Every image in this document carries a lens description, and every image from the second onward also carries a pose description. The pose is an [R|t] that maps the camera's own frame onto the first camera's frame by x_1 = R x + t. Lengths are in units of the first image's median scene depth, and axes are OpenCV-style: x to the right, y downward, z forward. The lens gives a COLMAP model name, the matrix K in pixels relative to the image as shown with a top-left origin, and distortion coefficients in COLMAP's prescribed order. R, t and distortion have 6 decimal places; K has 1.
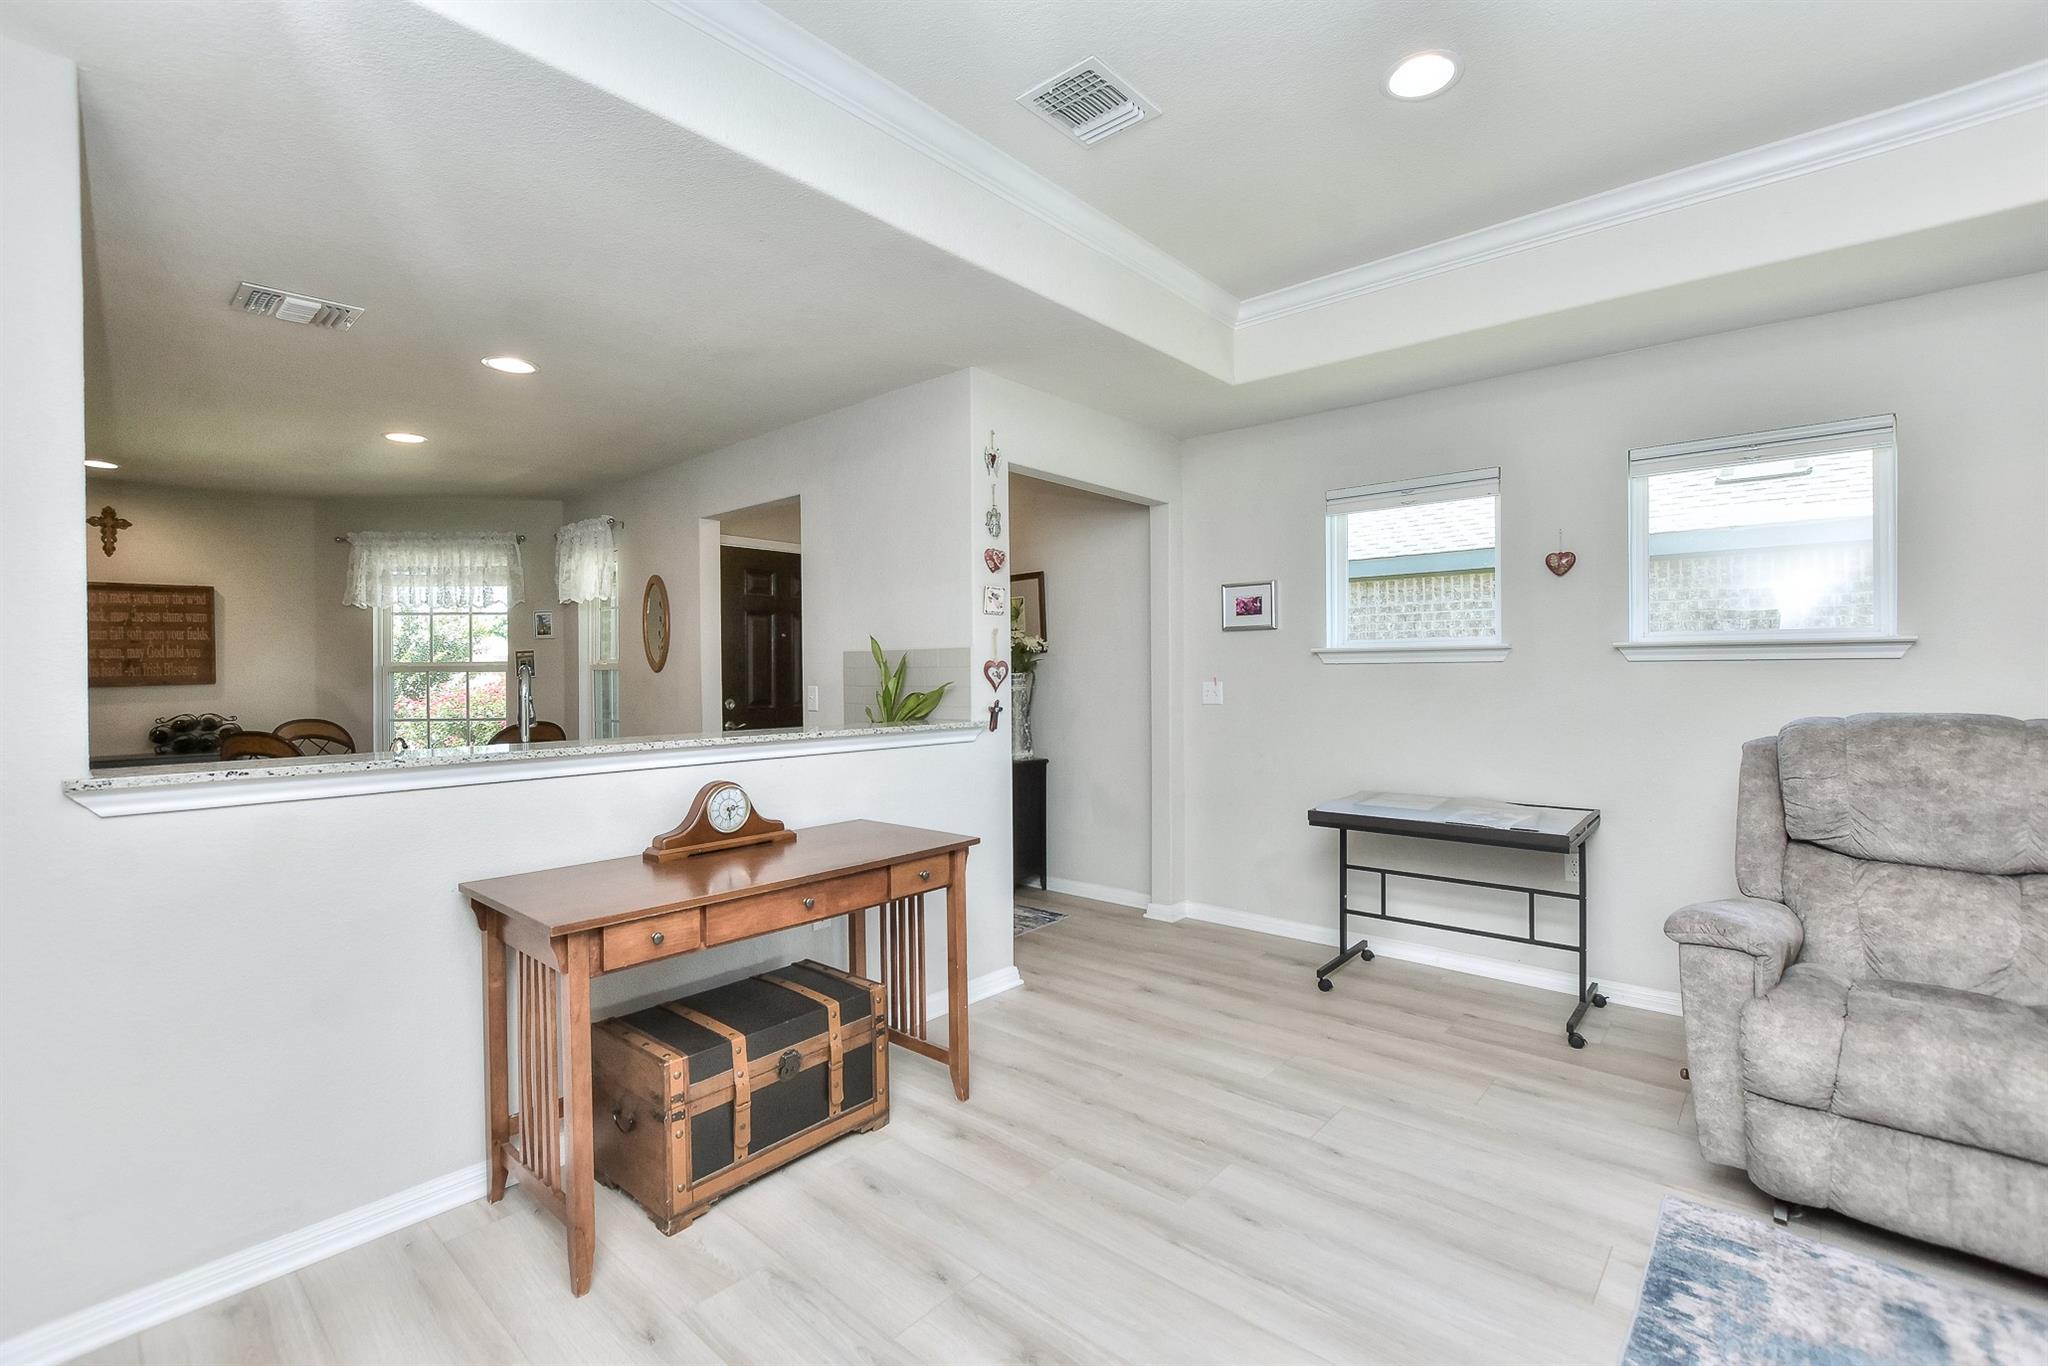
lens RADIAL K [[894.0, 0, 1000.7], [0, 894.0, 678.9], [0, 0, 1]] dist [-0.002924, -0.000201]
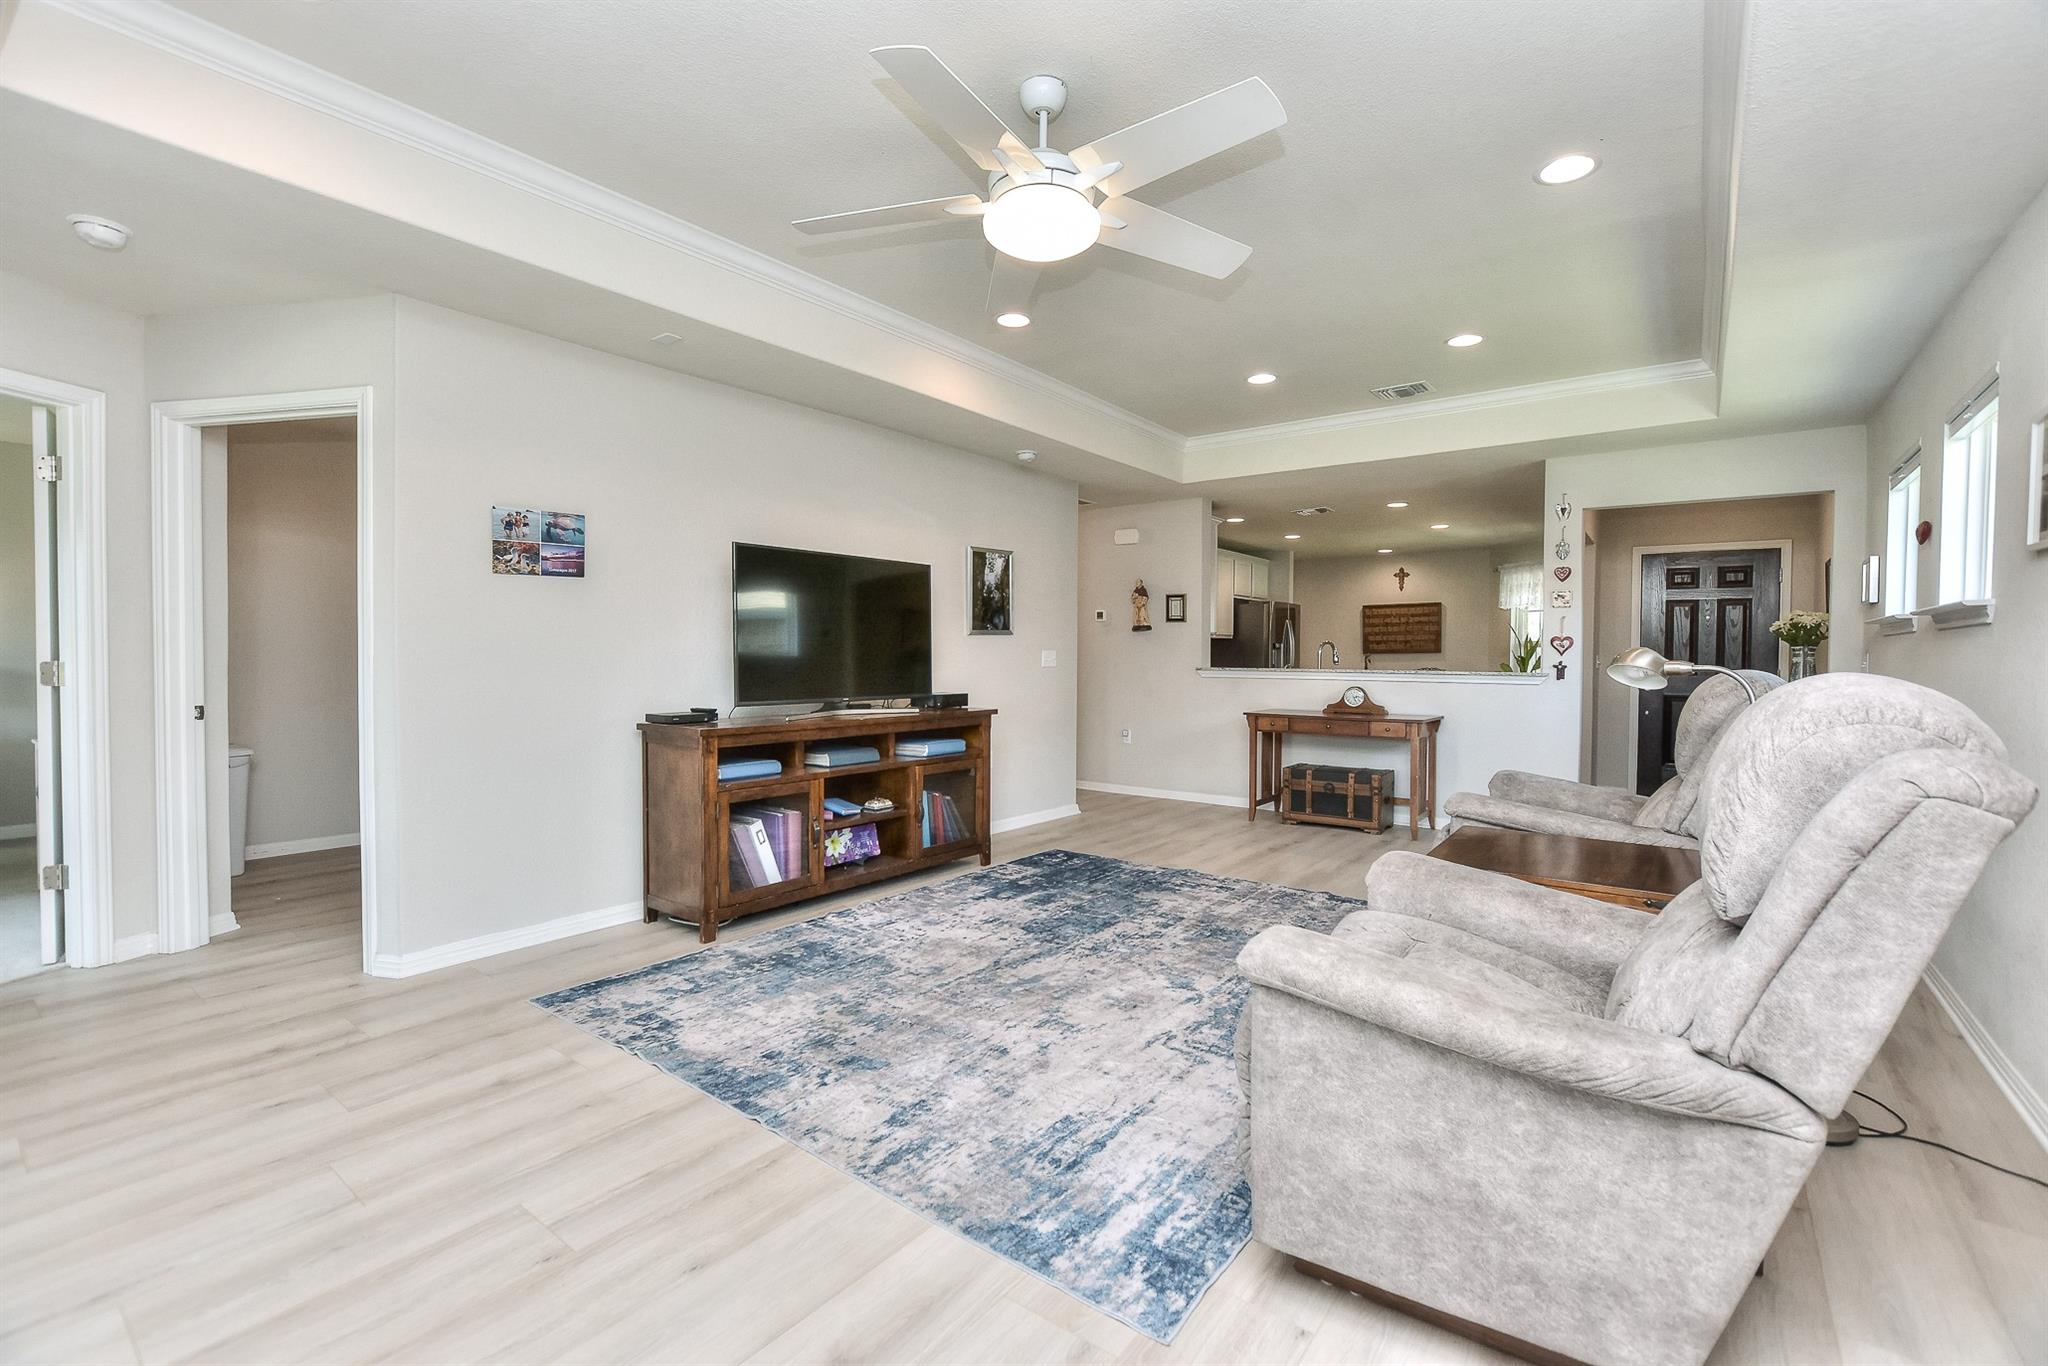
lens RADIAL K [[896.5, 0, 1020.0], [0, 896.5, 673.2], [0, 0, 1]] dist [-0.022228, 0.003726]
pose [[0.087798, 0.029494, -0.995702, 1.008696], [-0.016906, 0.999462, 0.028115, 0.011661], [0.995995, 0.014365, 0.088249, -0.072536]]
